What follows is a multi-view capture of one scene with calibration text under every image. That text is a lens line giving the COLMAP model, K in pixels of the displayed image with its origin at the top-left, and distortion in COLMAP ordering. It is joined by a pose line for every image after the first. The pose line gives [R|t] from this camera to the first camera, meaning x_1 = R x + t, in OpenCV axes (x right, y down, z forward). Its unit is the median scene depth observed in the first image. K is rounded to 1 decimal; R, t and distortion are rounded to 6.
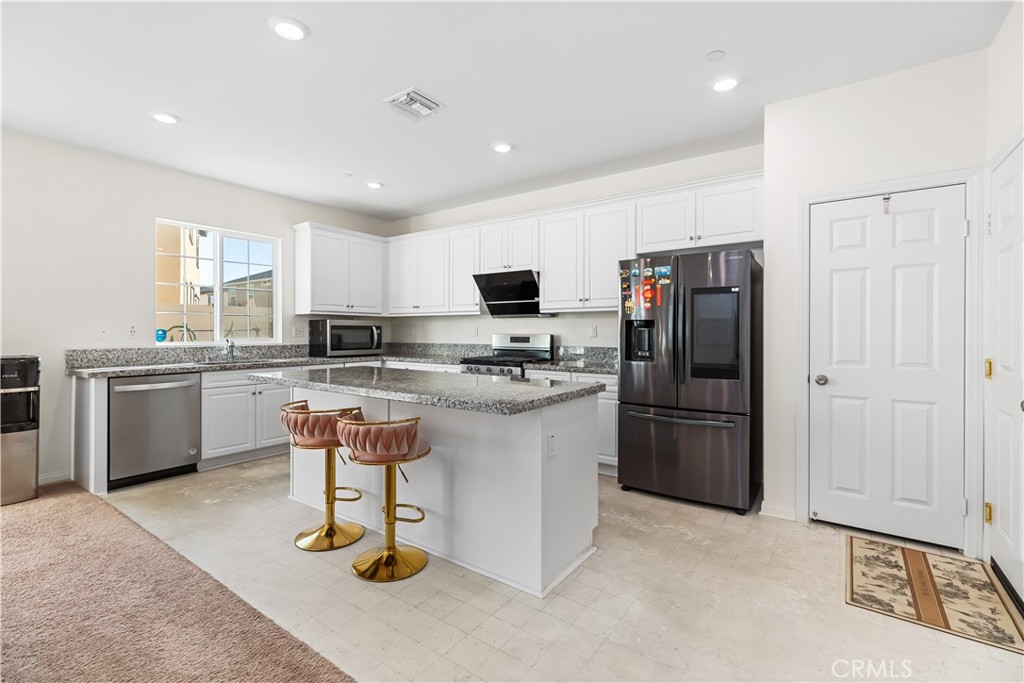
lens RADIAL K [[456.8, 0, 507.3], [0, 456.8, 332.4], [0, 0, 1]] dist [0.002123, 0.000175]
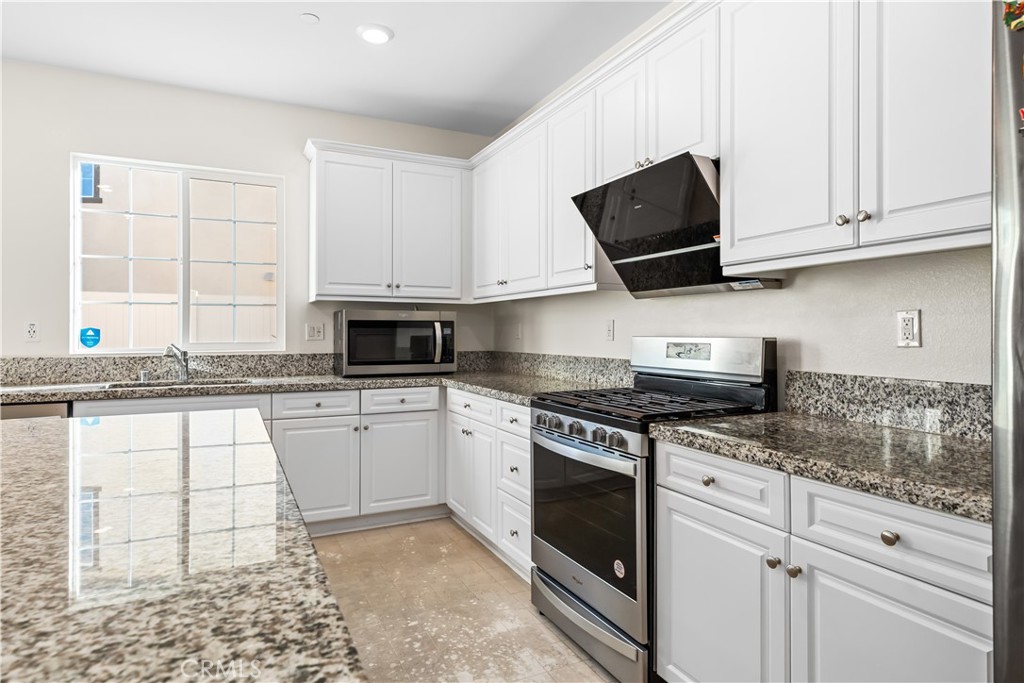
lens RADIAL K [[577.4, 0, 507.7], [0, 577.4, 330.7], [0, 0, 1]] dist [0.007862, 0.001629]
pose [[0.877890, -0.002910, -0.478854, 0.139212], [0.000764, 0.999989, -0.004676, 0.001058], [0.478862, 0.003739, 0.877882, 0.534697]]
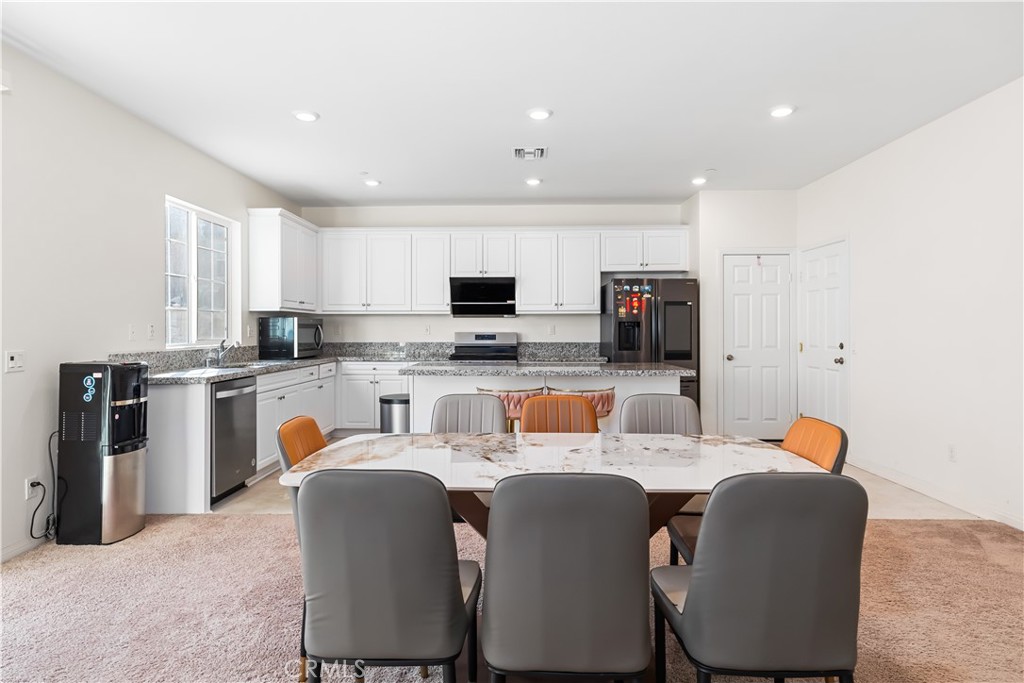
lens RADIAL K [[566.4, 0, 504.6], [0, 566.4, 325.8], [0, 0, 1]] dist [0.004438, 0.000998]
pose [[0.826735, 0.000893, 0.562591, -0.768721], [0.003467, 0.999972, -0.006681, -0.002966], [-0.562581, 0.007474, 0.826708, -0.182559]]
